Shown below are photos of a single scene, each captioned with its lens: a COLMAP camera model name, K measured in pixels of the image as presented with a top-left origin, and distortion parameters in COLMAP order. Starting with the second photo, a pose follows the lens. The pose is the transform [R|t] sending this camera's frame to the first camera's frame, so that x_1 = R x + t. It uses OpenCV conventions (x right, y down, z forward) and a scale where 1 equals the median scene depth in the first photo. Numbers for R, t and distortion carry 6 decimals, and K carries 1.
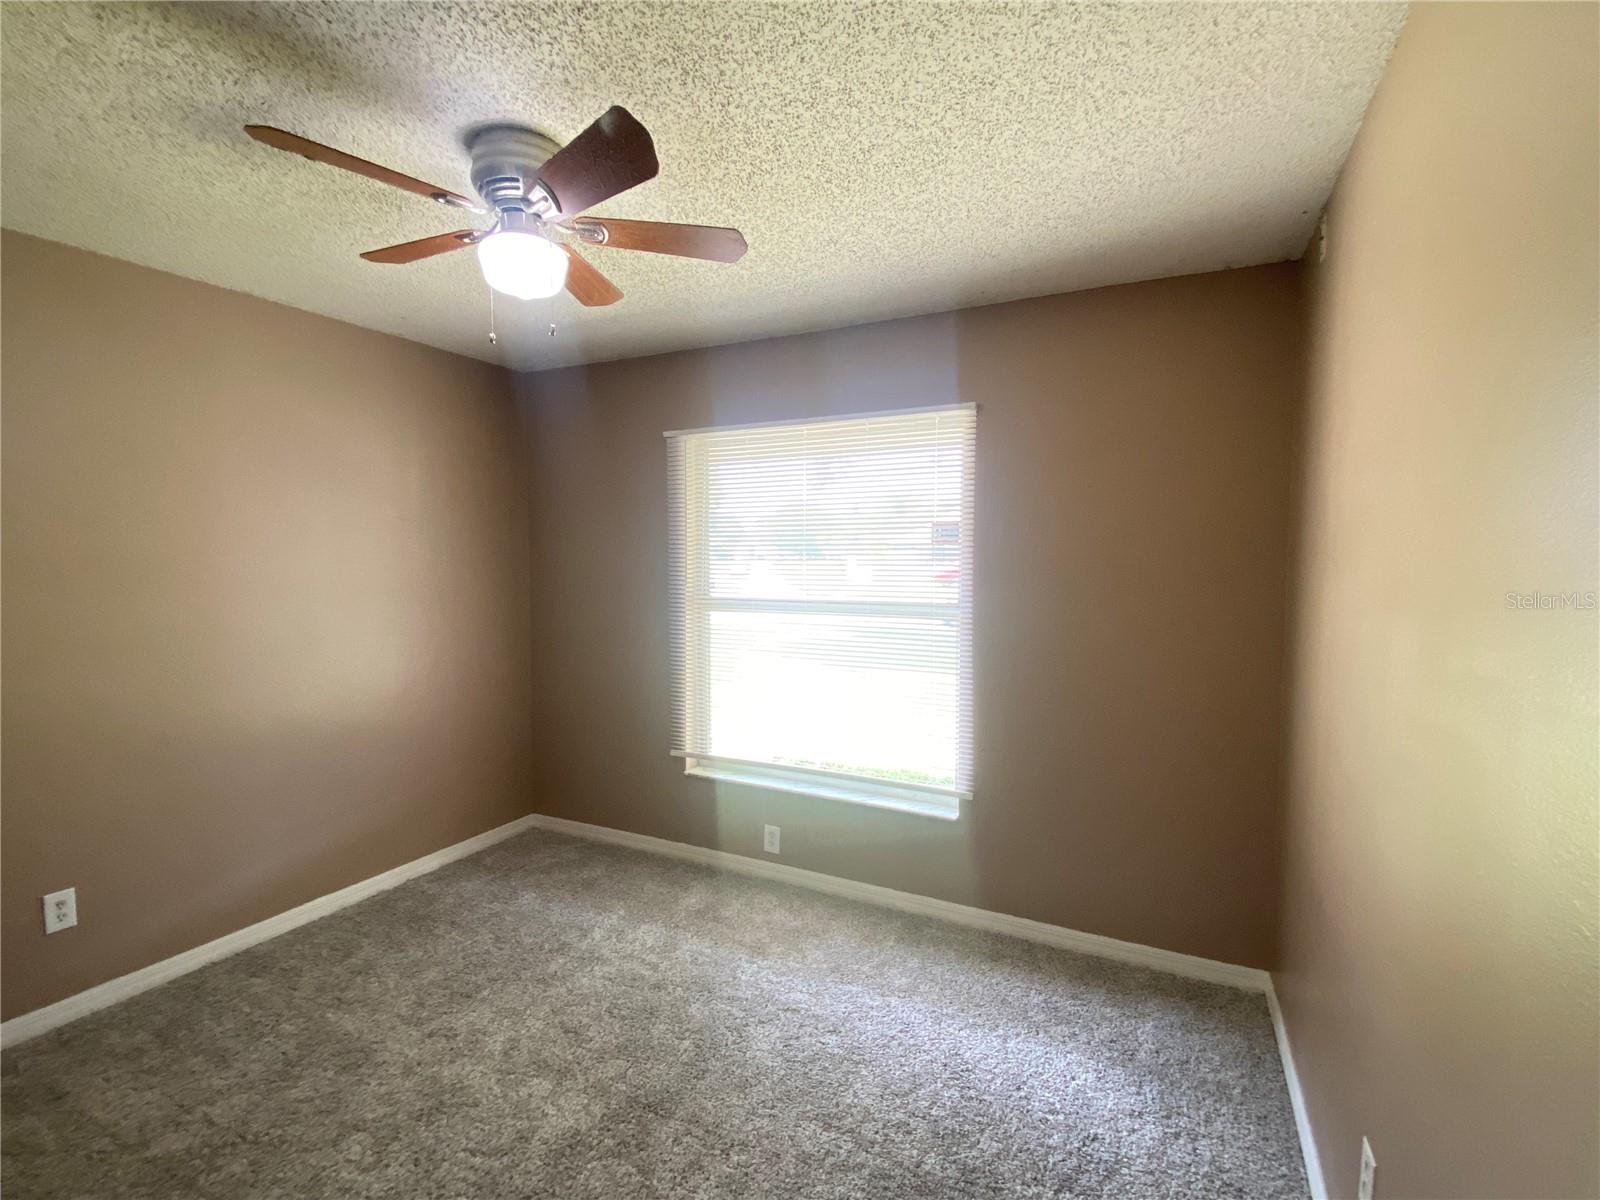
lens RADIAL K [[744.7, 0, 800.0], [0, 744.7, 600.0], [0, 0, 1]] dist [-0.000598, -0.000086]
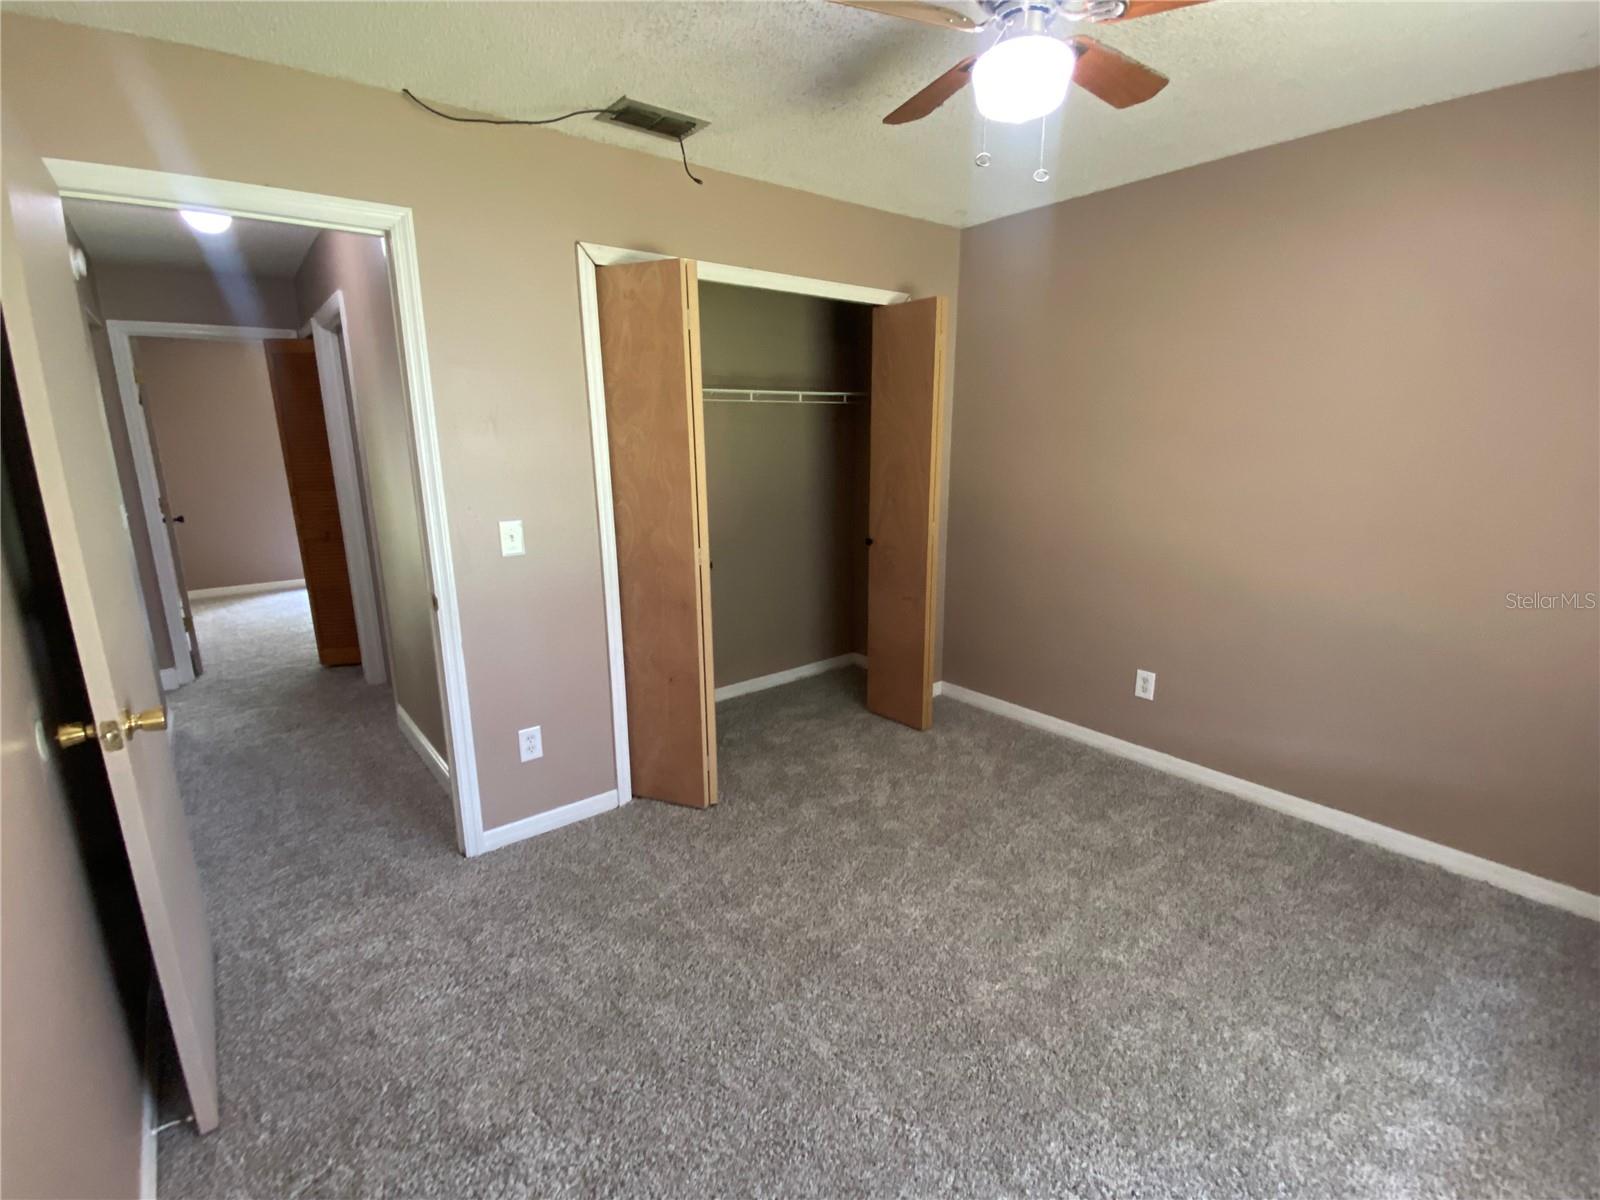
lens RADIAL K [[744.7, 0, 800.0], [0, 744.7, 600.0], [0, 0, 1]] dist [-0.000598, -0.000086]
pose [[-0.413108, 0.214475, -0.885066, 0.499008], [-0.045250, 0.965837, 0.255168, -0.072221], [0.909557, 0.145461, -0.389290, 0.919671]]
